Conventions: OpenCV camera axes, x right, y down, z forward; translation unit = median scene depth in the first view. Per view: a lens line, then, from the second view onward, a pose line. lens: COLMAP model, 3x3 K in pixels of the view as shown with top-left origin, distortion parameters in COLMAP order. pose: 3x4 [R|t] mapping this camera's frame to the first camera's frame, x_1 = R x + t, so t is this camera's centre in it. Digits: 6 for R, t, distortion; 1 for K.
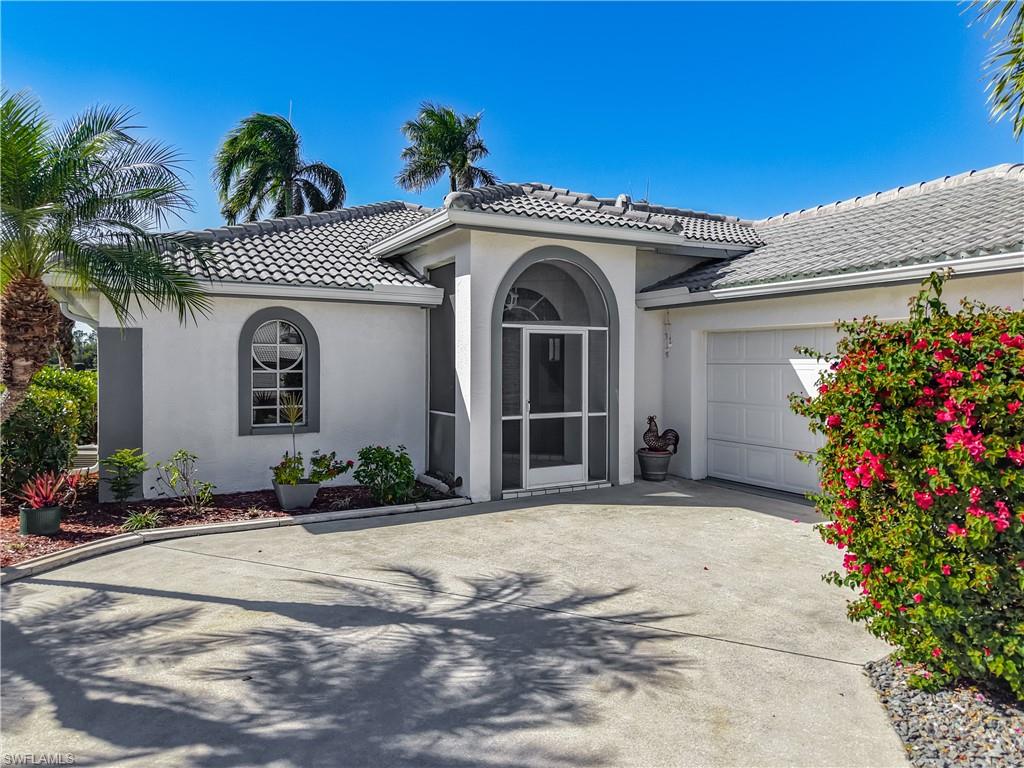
lens RADIAL K [[684.5, 0, 470.7], [0, 684.5, 349.1], [0, 0, 1]] dist [0.090986, -0.000292]
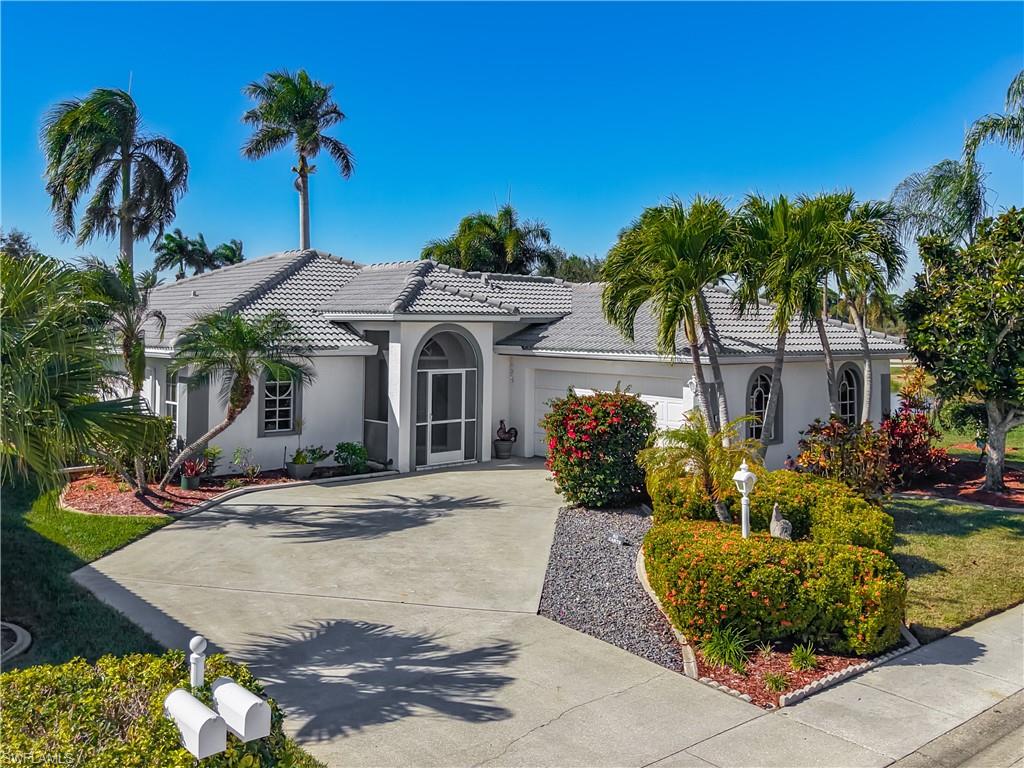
lens RADIAL K [[948.4, 0, 512.0], [0, 948.4, 384.0], [0, 0, 1]] dist [0.012835, 0.003931]
pose [[0.970227, -0.009868, 0.241996, -0.280255], [-0.009891, 0.996721, 0.080303, -0.183004], [-0.241995, -0.080306, 0.966949, -1.275351]]
